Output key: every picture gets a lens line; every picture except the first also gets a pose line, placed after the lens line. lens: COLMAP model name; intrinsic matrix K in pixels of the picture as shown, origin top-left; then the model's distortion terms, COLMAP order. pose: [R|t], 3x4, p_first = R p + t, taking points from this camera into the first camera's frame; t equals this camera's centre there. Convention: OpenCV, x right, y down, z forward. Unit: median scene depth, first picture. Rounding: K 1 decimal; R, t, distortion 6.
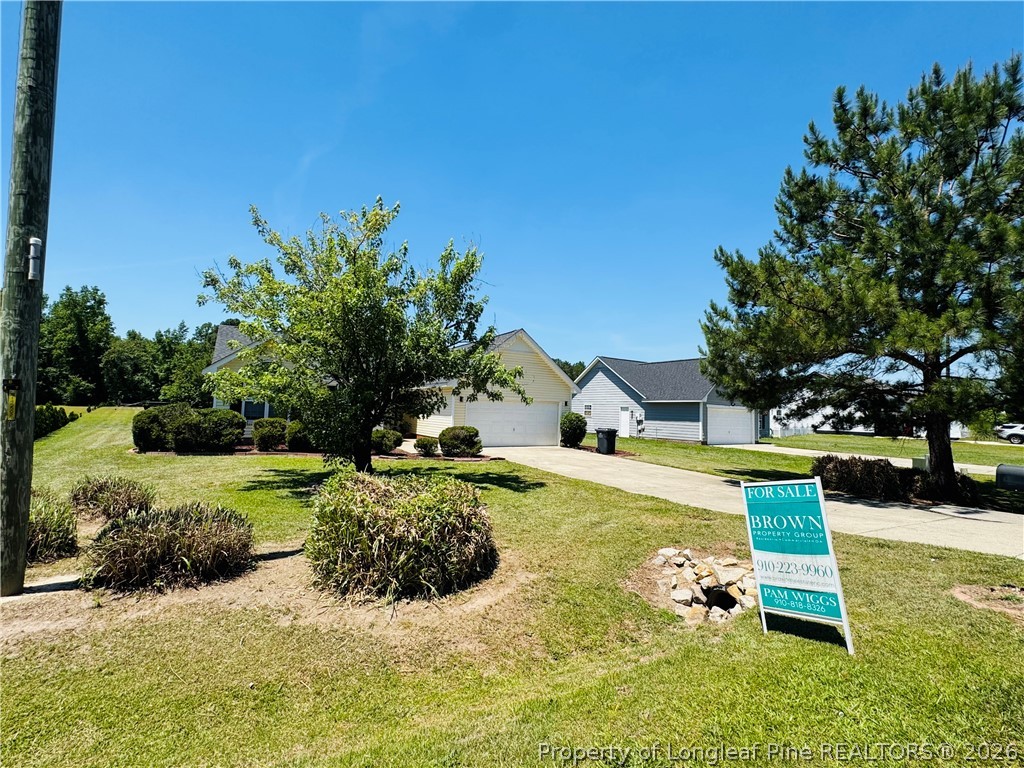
lens RADIAL K [[472.4, 0, 512.0], [0, 472.4, 384.0], [0, 0, 1]] dist [-0.000568, 0.000178]
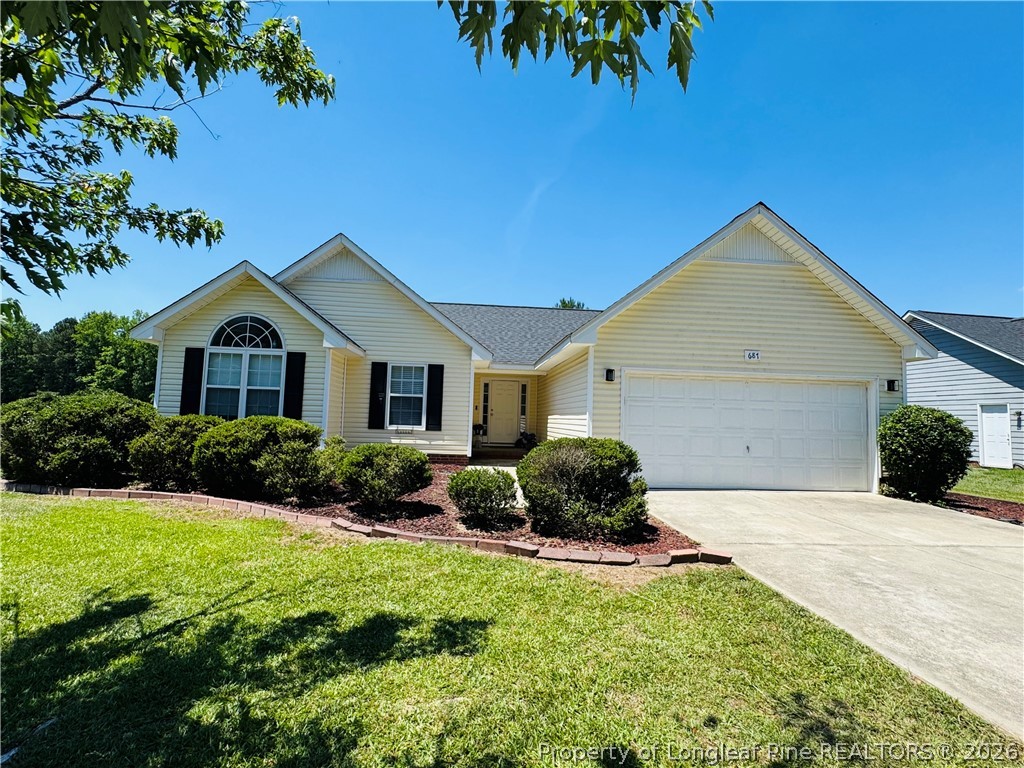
lens RADIAL K [[472.4, 0, 512.0], [0, 472.4, 384.0], [0, 0, 1]] dist [-0.000568, 0.000178]
pose [[0.900695, -0.034646, -0.433069, -0.000459], [0.024145, 0.999266, -0.029726, 0.046451], [0.433781, 0.016318, 0.900871, 0.528575]]
